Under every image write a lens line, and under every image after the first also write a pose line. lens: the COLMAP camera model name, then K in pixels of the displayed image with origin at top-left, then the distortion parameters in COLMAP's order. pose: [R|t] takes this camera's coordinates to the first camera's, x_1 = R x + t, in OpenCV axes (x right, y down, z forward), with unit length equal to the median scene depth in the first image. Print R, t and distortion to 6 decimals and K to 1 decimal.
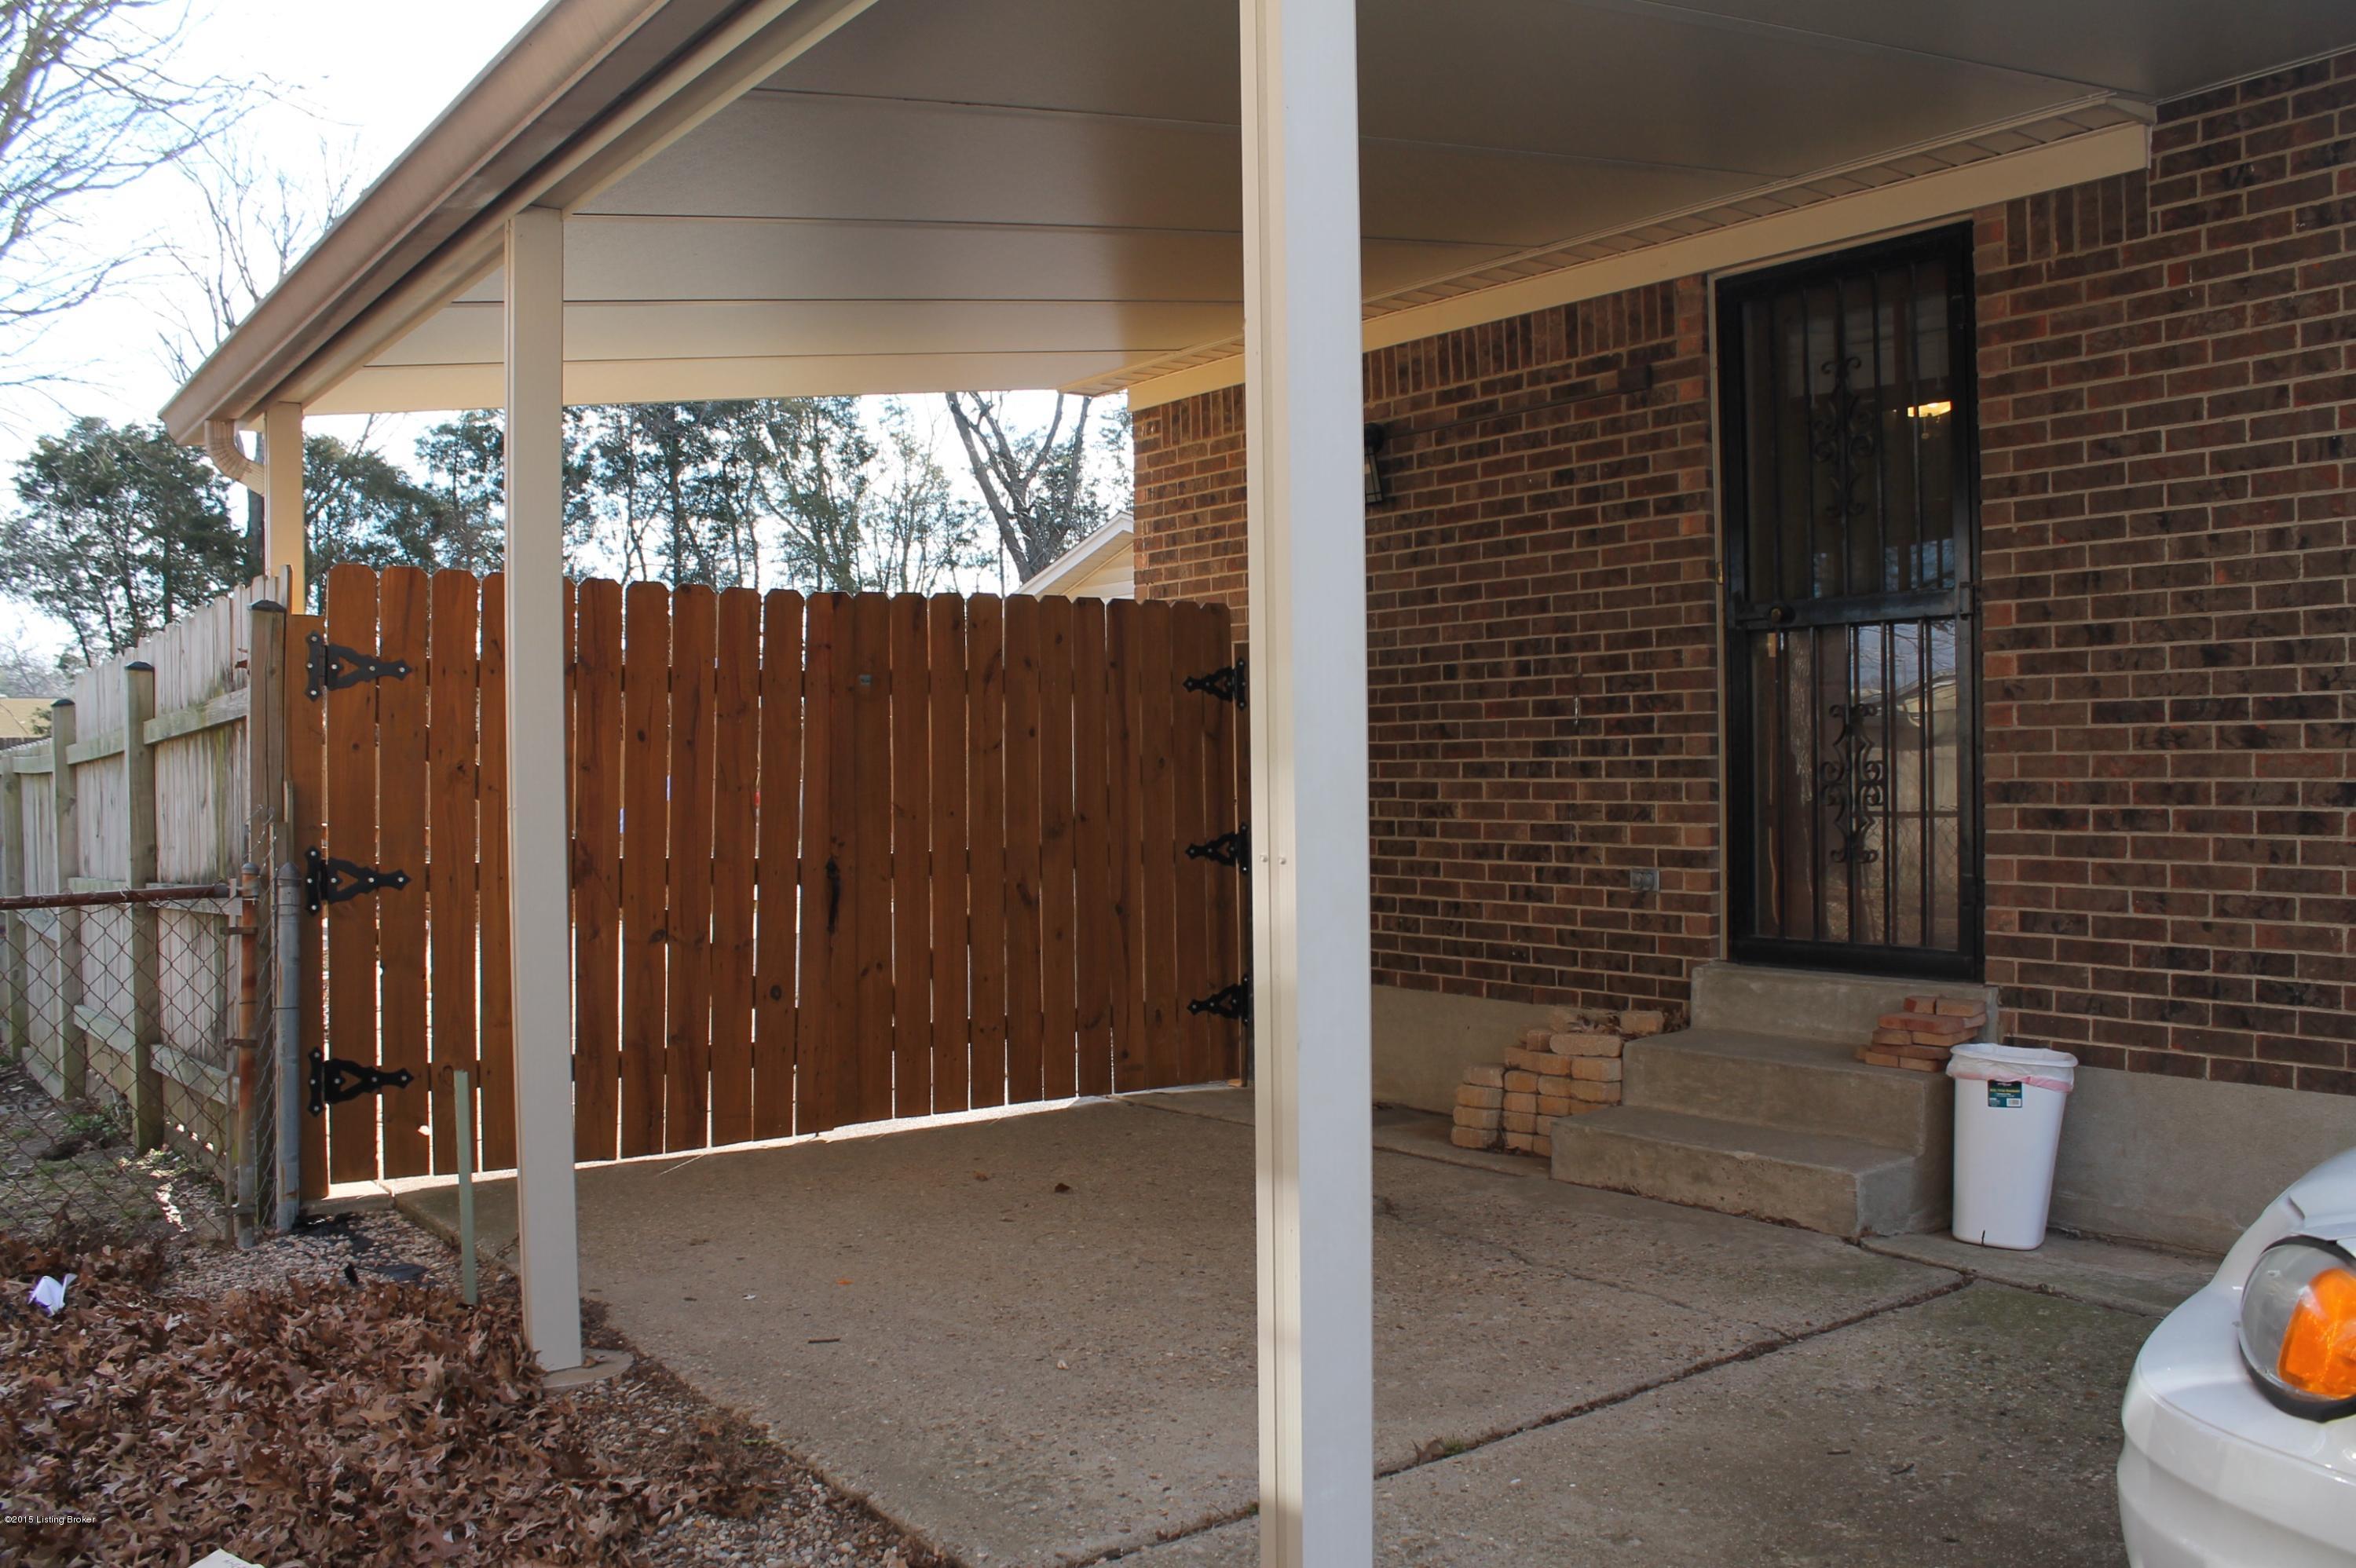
lens RADIAL K [[1986.9, 0, 1189.0], [0, 1986.9, 811.6], [0, 0, 1]] dist [-0.165184, 0.154766]
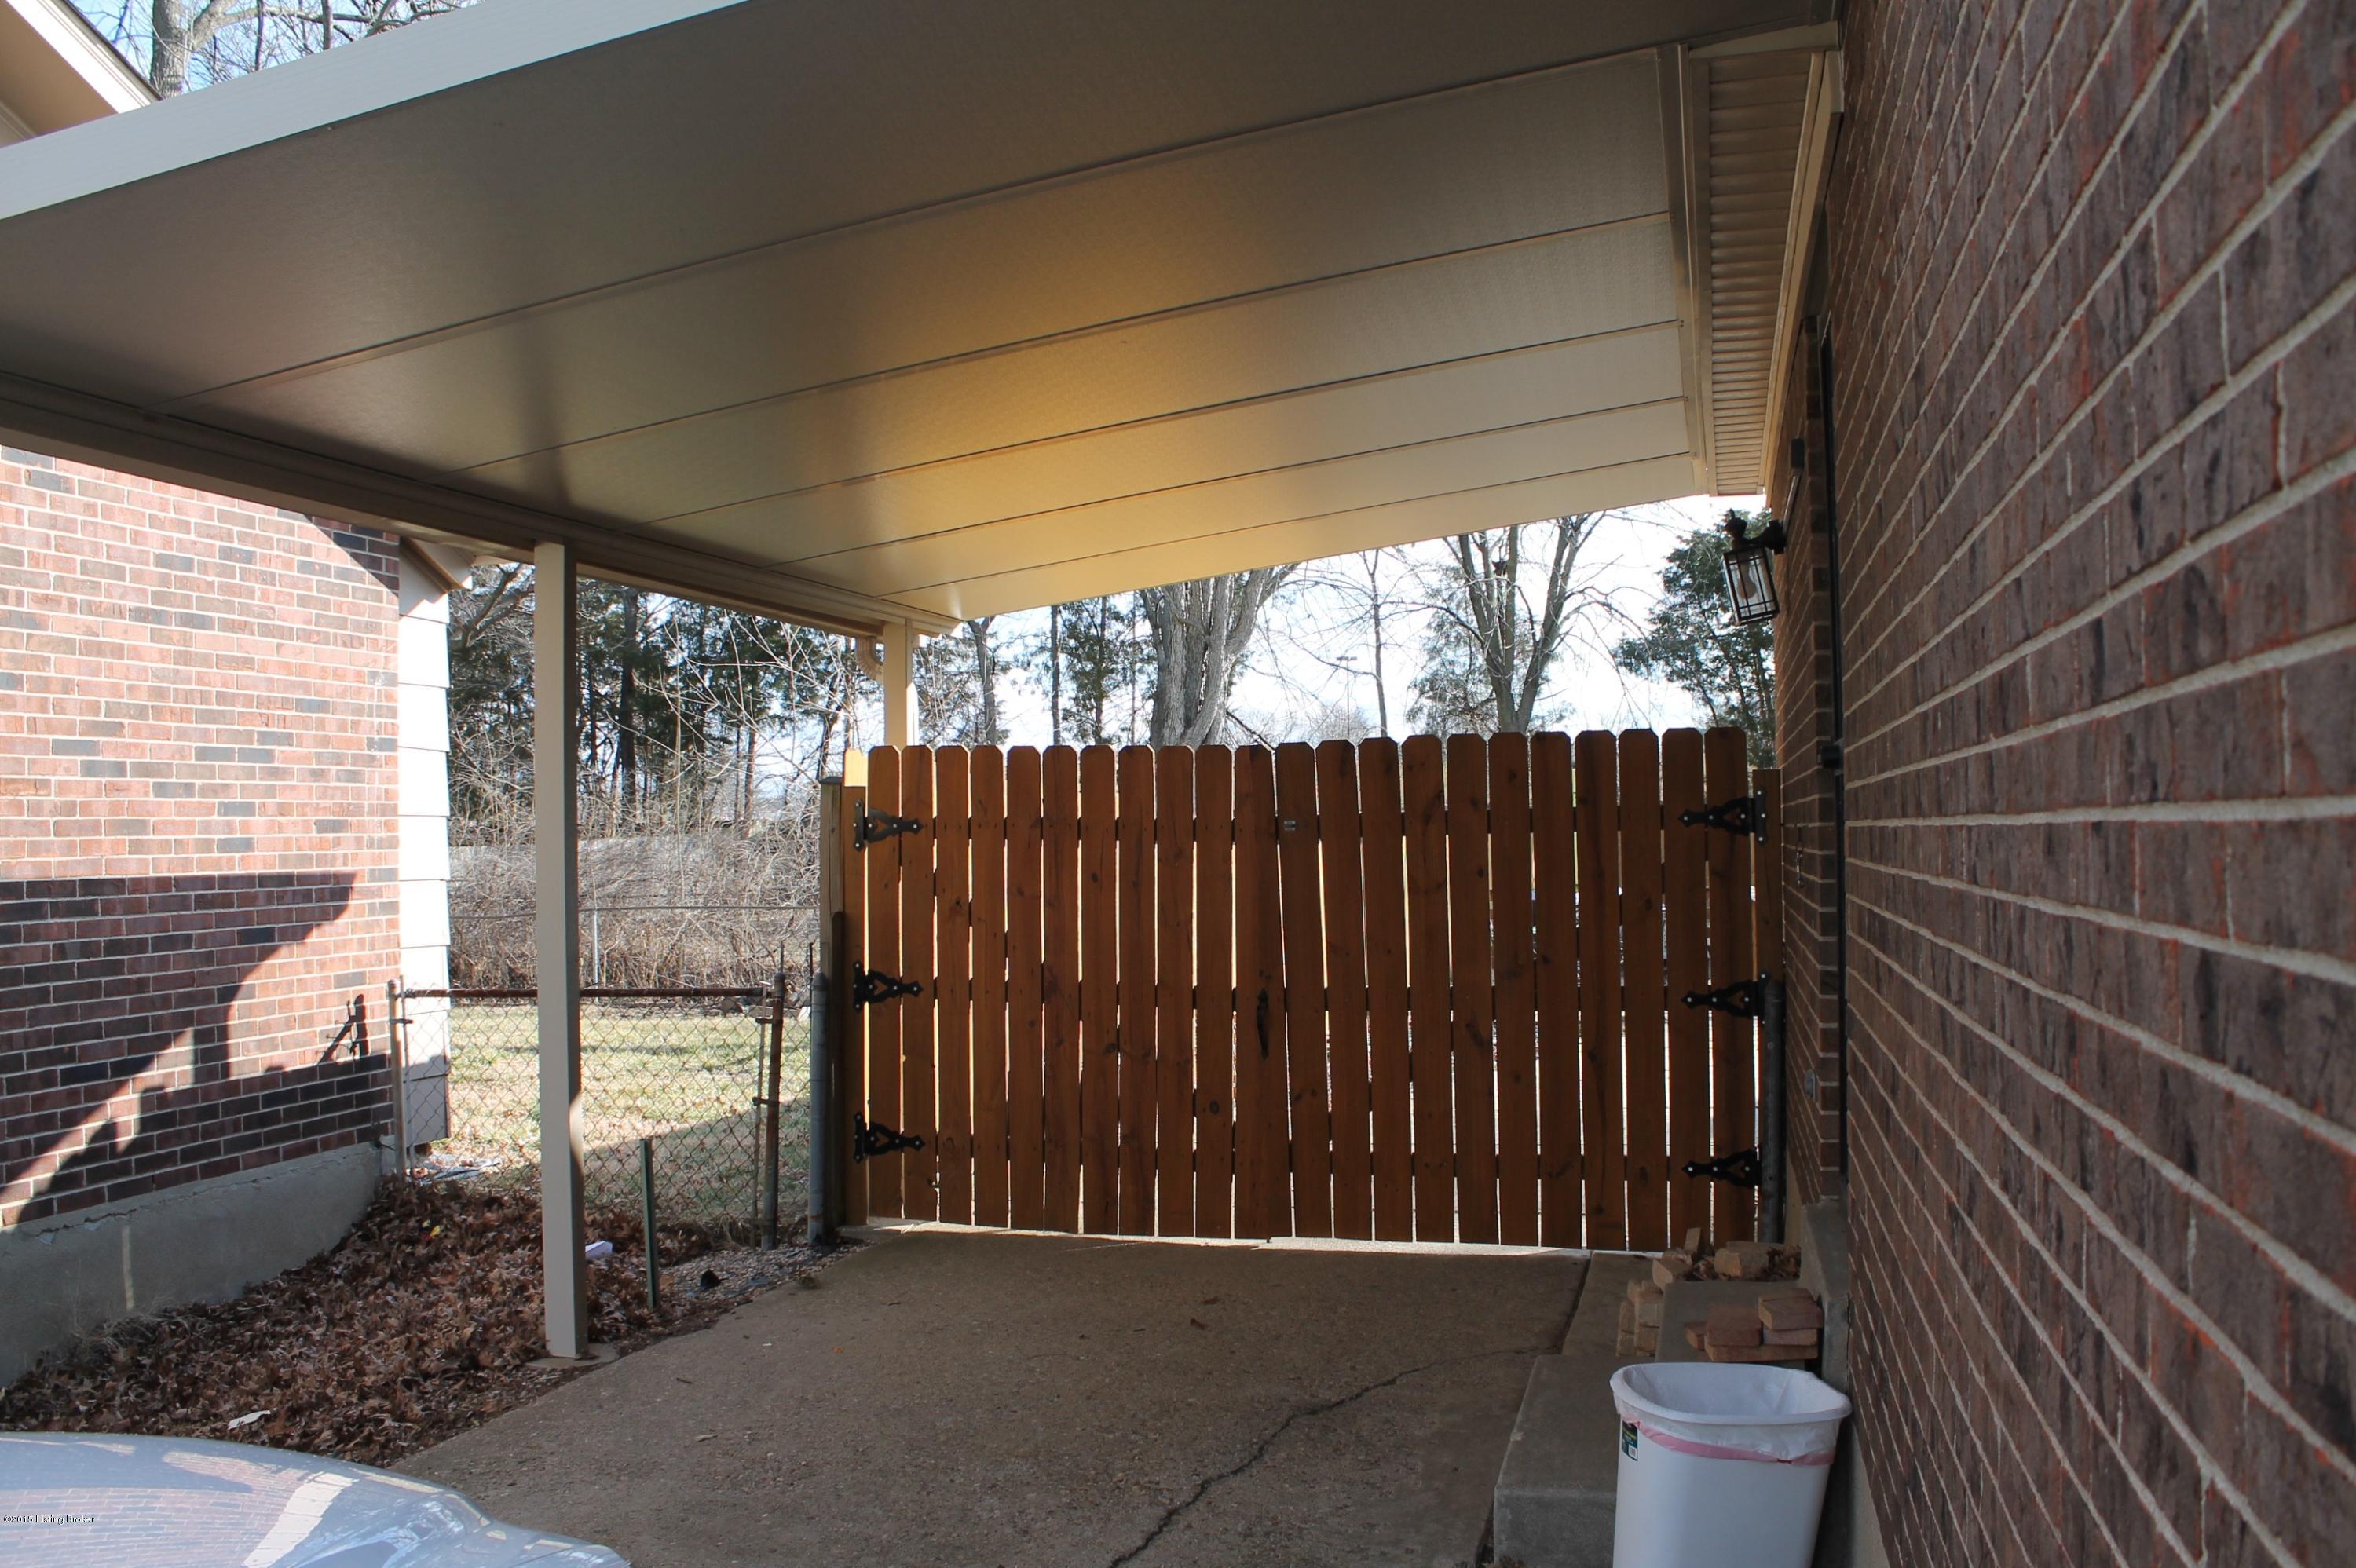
lens RADIAL K [[1986.9, 0, 1189.0], [0, 1986.9, 811.6], [0, 0, 1]] dist [-0.165184, 0.154766]
pose [[0.617709, -0.004400, -0.786394, 0.654535], [-0.012457, 0.999804, -0.015379, -0.057295], [0.786308, 0.019296, 0.617534, 0.290899]]
